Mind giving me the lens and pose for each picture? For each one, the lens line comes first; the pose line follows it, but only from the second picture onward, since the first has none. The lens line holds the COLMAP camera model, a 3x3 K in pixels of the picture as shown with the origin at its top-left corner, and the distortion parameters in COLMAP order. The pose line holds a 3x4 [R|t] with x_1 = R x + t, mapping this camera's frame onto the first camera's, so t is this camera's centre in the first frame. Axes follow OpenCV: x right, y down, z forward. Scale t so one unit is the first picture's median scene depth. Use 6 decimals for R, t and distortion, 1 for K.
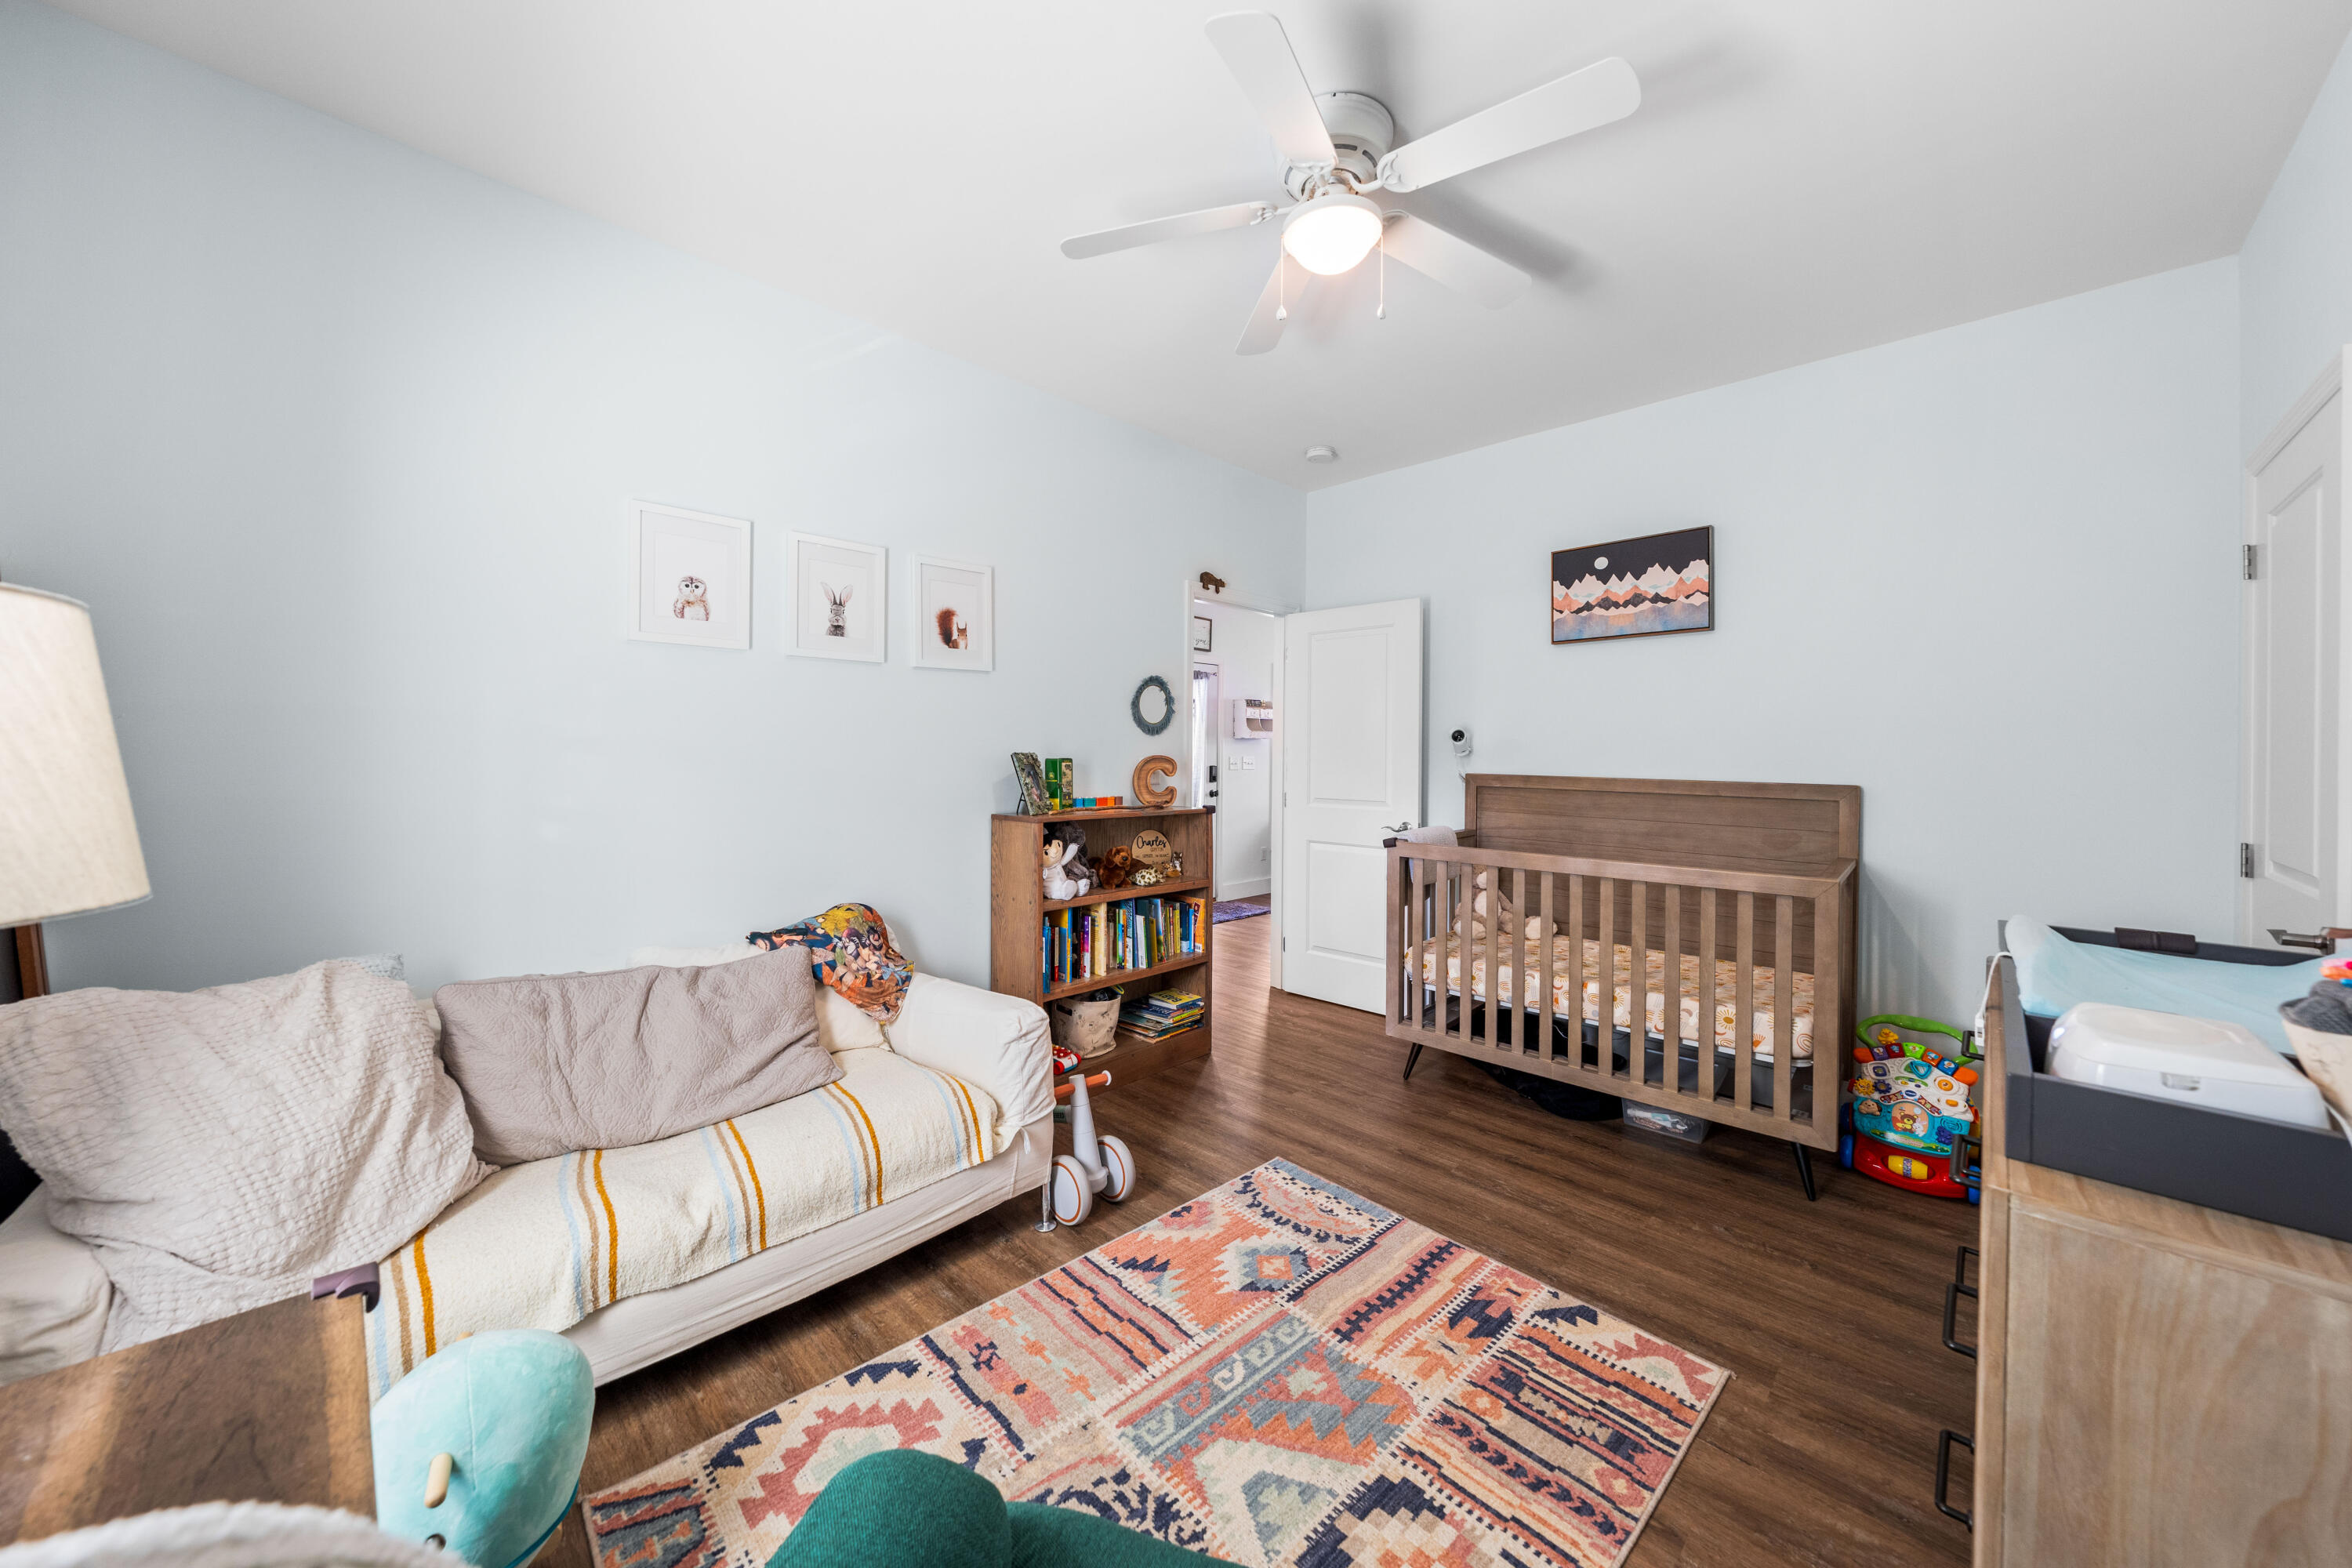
lens RADIAL K [[851.0, 0, 1161.6], [0, 851.0, 749.2], [0, 0, 1]] dist [-0.000287, -0.000046]
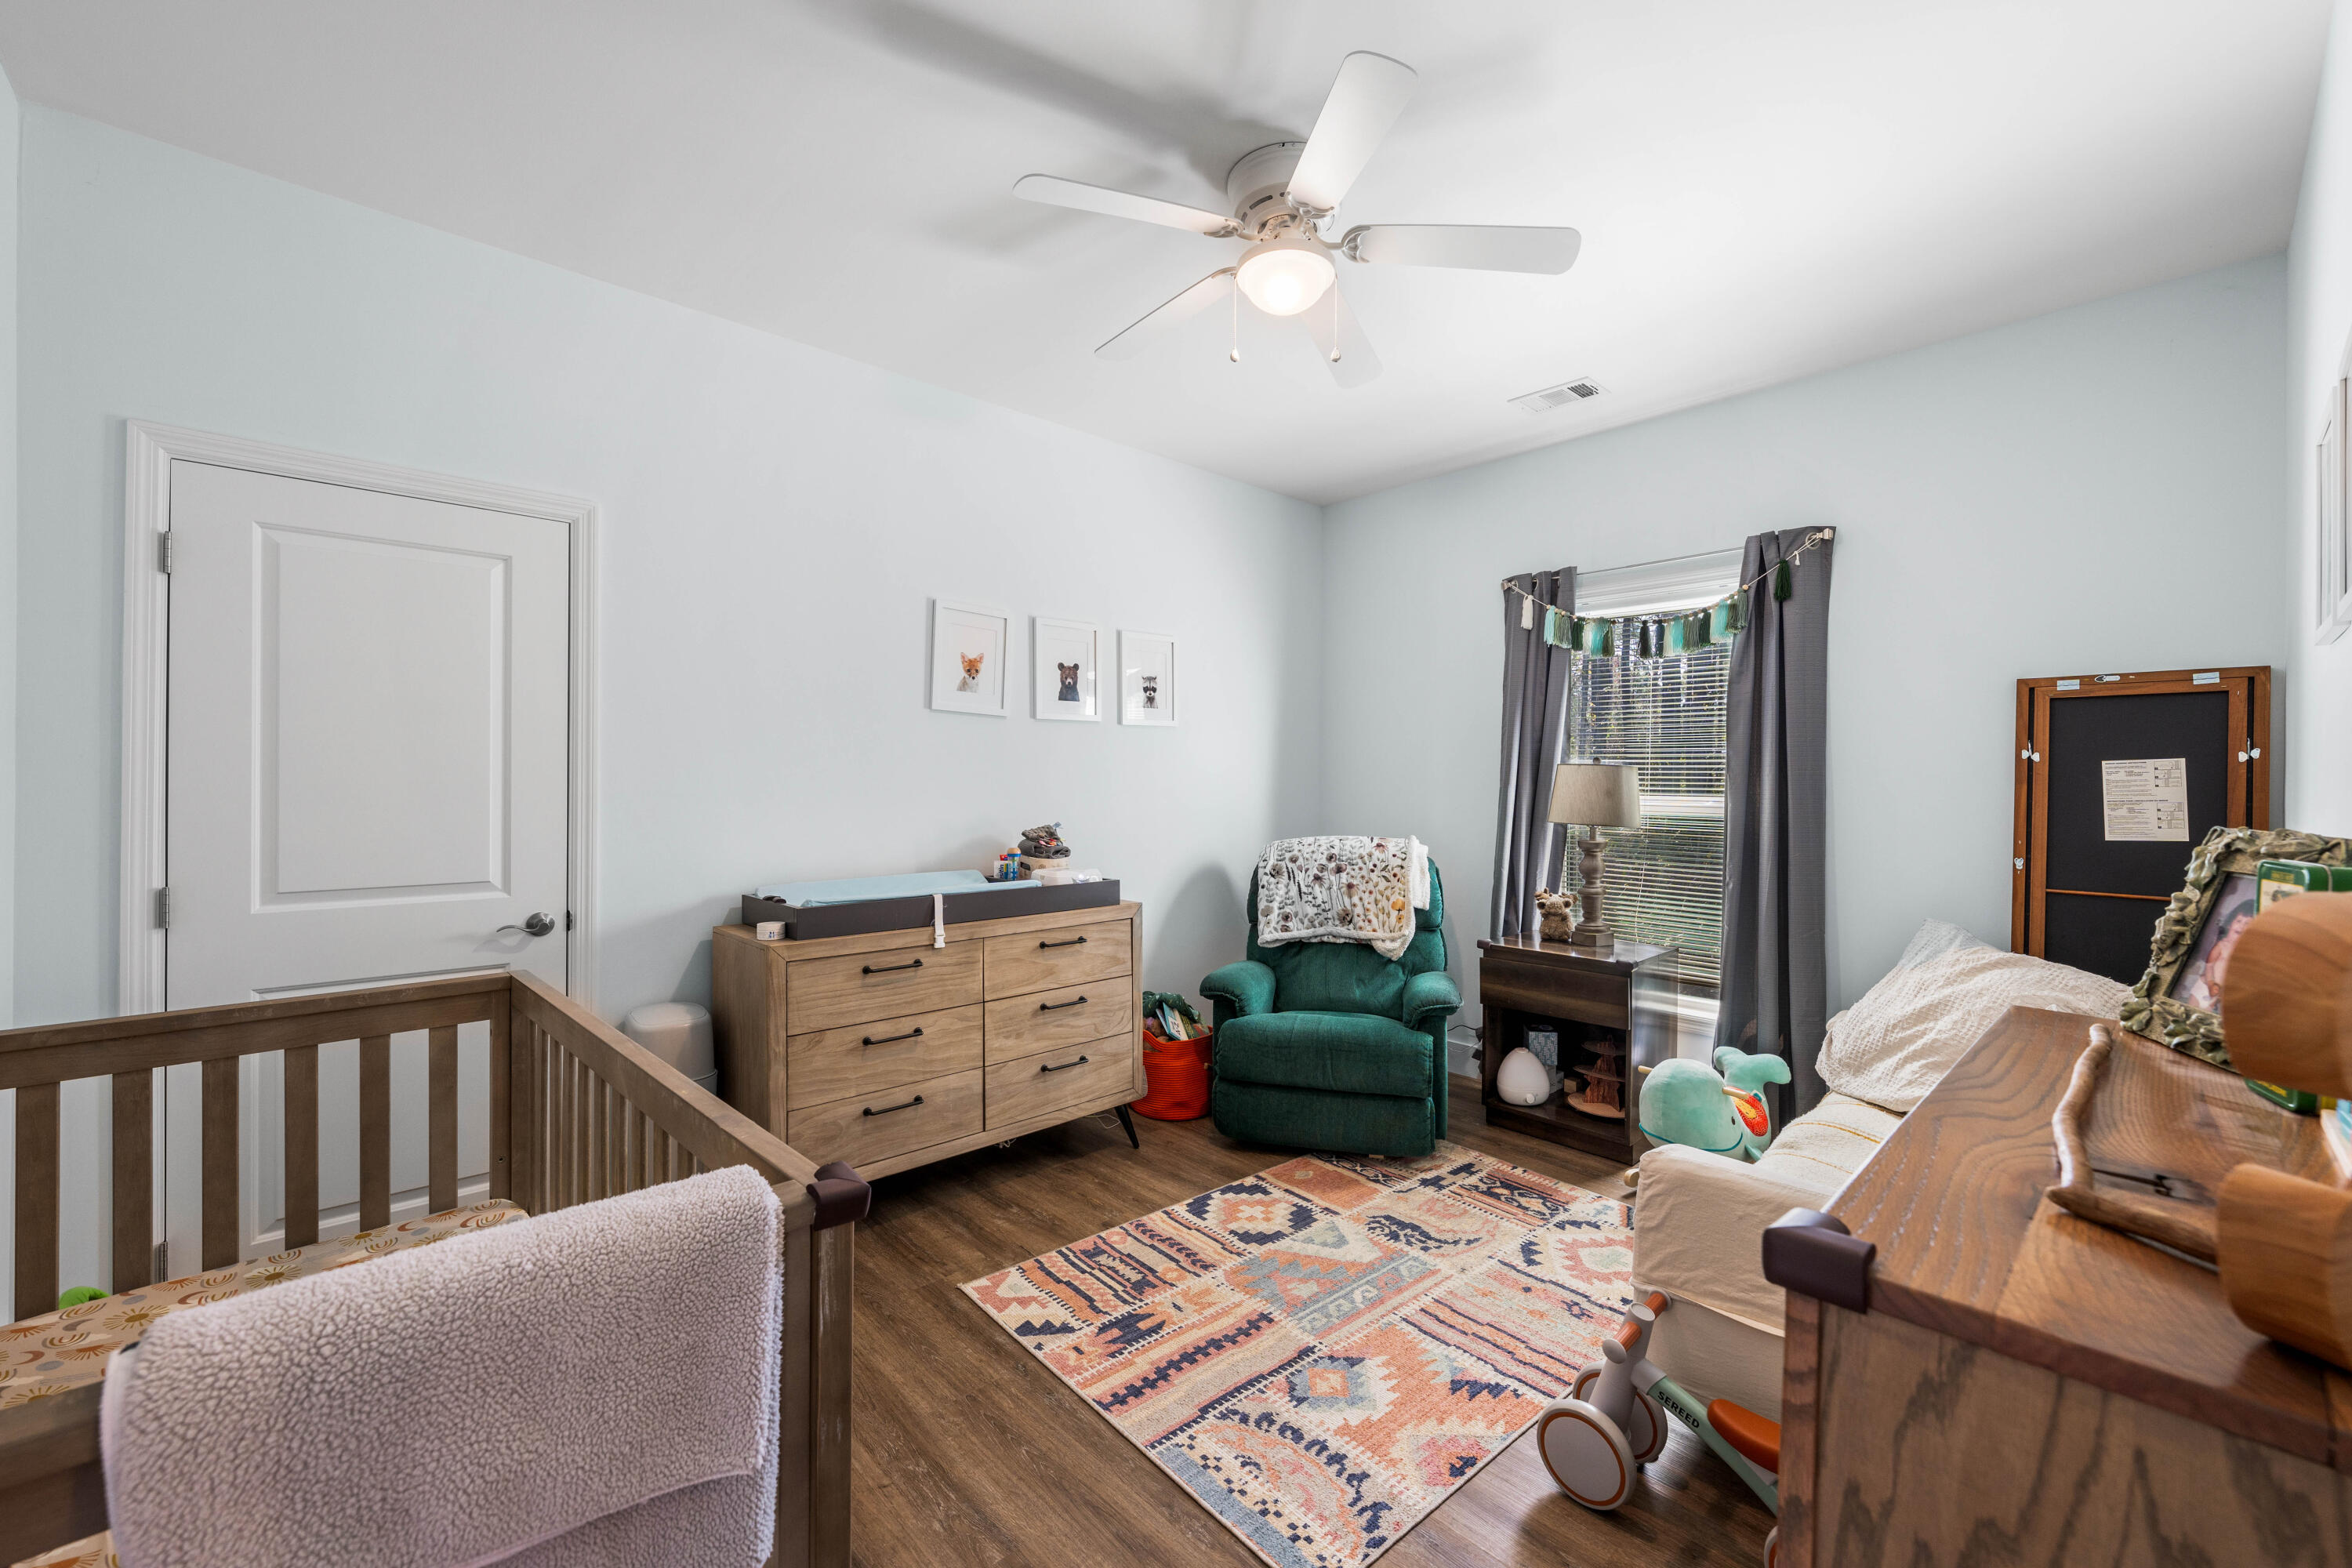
lens RADIAL K [[913.9, 0, 1167.2], [0, 913.9, 782.6], [0, 0, 1]] dist [-0.011084, 0.001052]
pose [[-0.998777, -0.017106, 0.046391, 0.277684], [-0.016947, 0.999849, 0.003837, -0.011111], [-0.046450, 0.003046, -0.998916, 2.033115]]
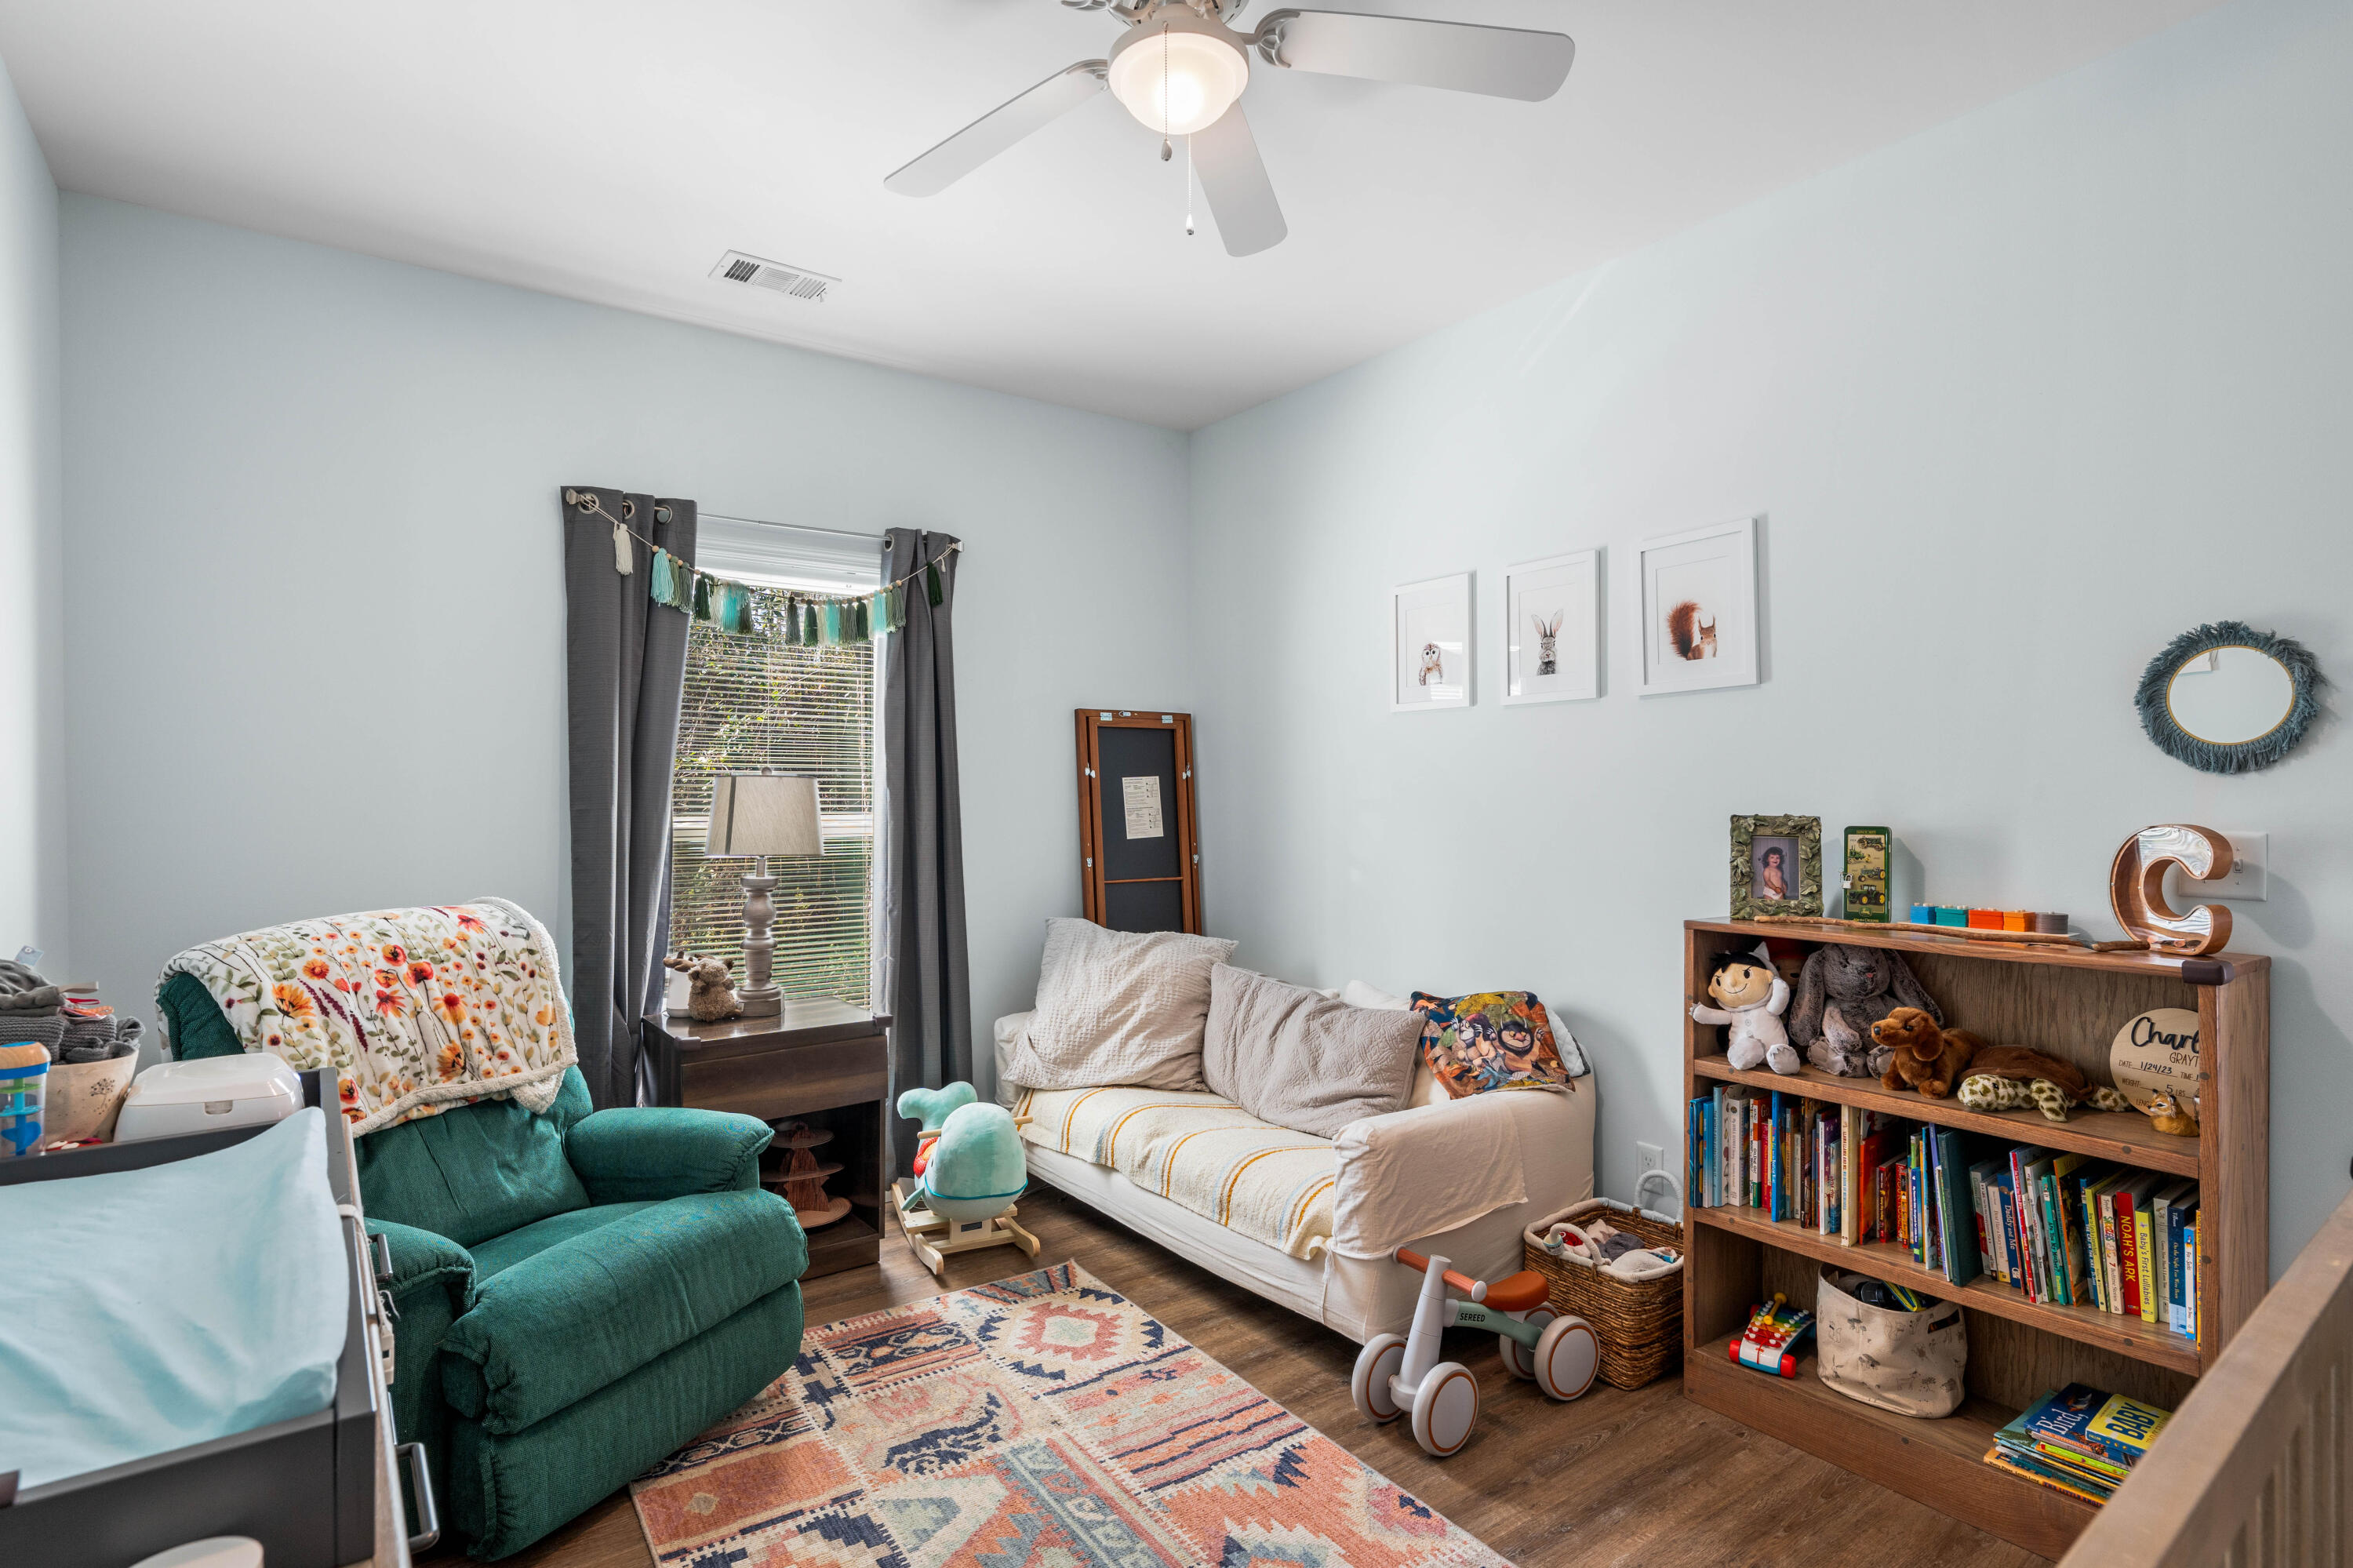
lens RADIAL K [[1182.4, 0, 1169.6], [0, 1182.4, 798.8], [0, 0, 1]] dist [0.004756, 0.000229]
pose [[-0.164605, -0.004901, -0.986347, 1.133946], [0.005055, 0.999970, -0.005812, -0.007383], [0.986347, -0.005942, -0.164575, 1.127243]]
